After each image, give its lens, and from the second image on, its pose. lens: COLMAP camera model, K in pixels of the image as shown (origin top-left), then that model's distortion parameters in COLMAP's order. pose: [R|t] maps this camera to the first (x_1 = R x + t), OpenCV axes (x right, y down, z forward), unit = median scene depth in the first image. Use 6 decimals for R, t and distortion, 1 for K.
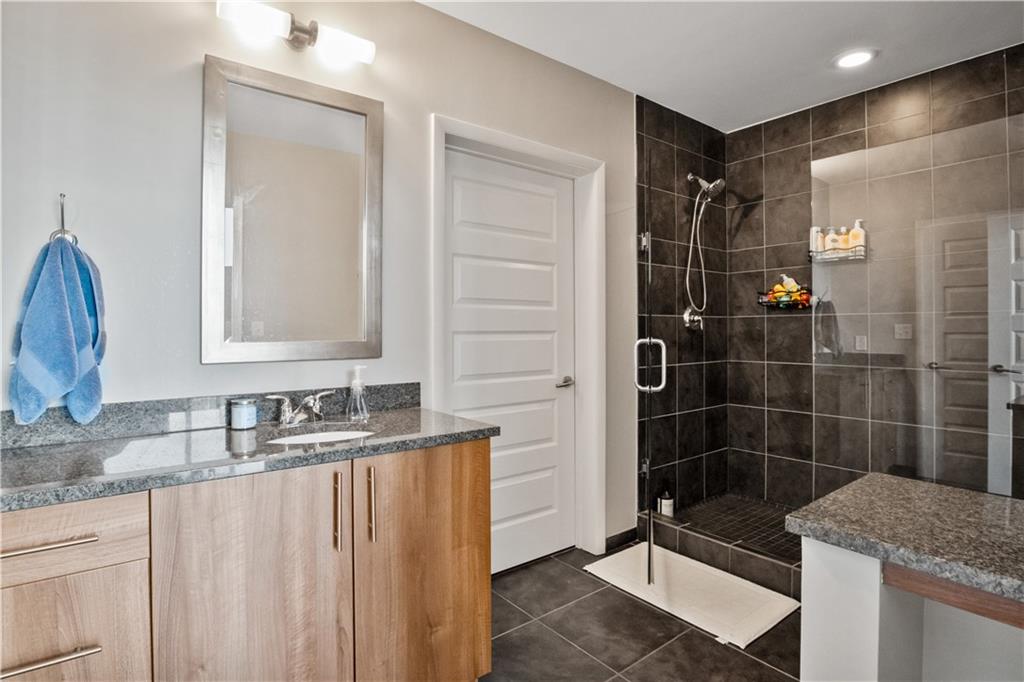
lens RADIAL K [[527.5, 0, 519.6], [0, 527.5, 324.8], [0, 0, 1]] dist [-0.032803, 0.006745]
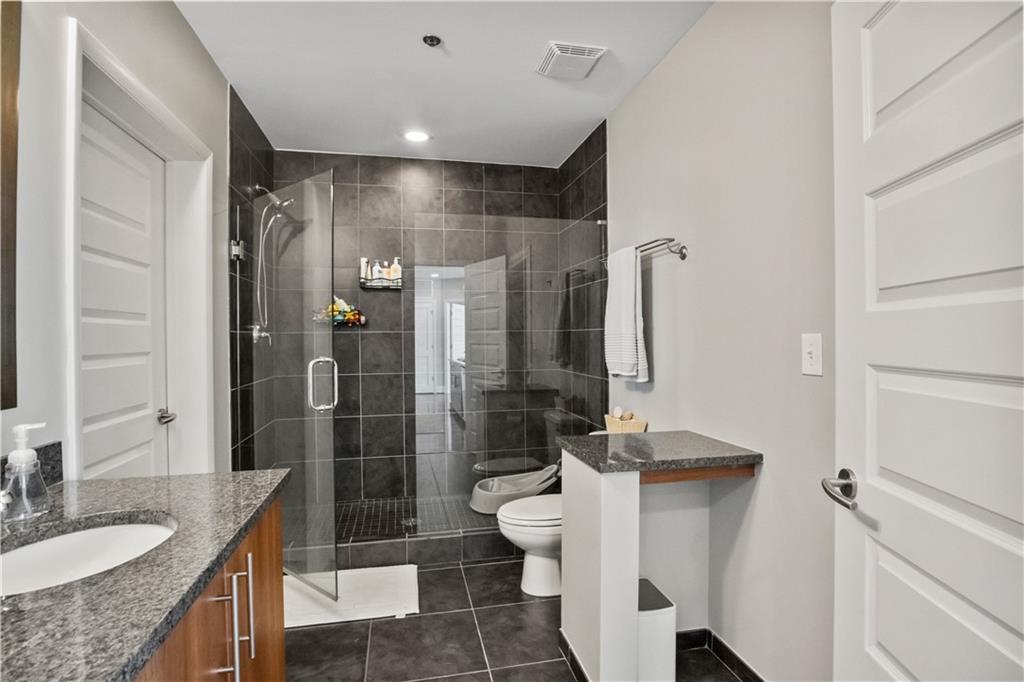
lens RADIAL K [[527.5, 0, 517.4], [0, 527.5, 337.2], [0, 0, 1]] dist [-0.032803, 0.006745]
pose [[0.436543, -0.003340, 0.899677, -0.368876], [0.000773, 0.999994, 0.003337, -0.012261], [-0.899683, -0.000761, 0.436543, 0.176184]]
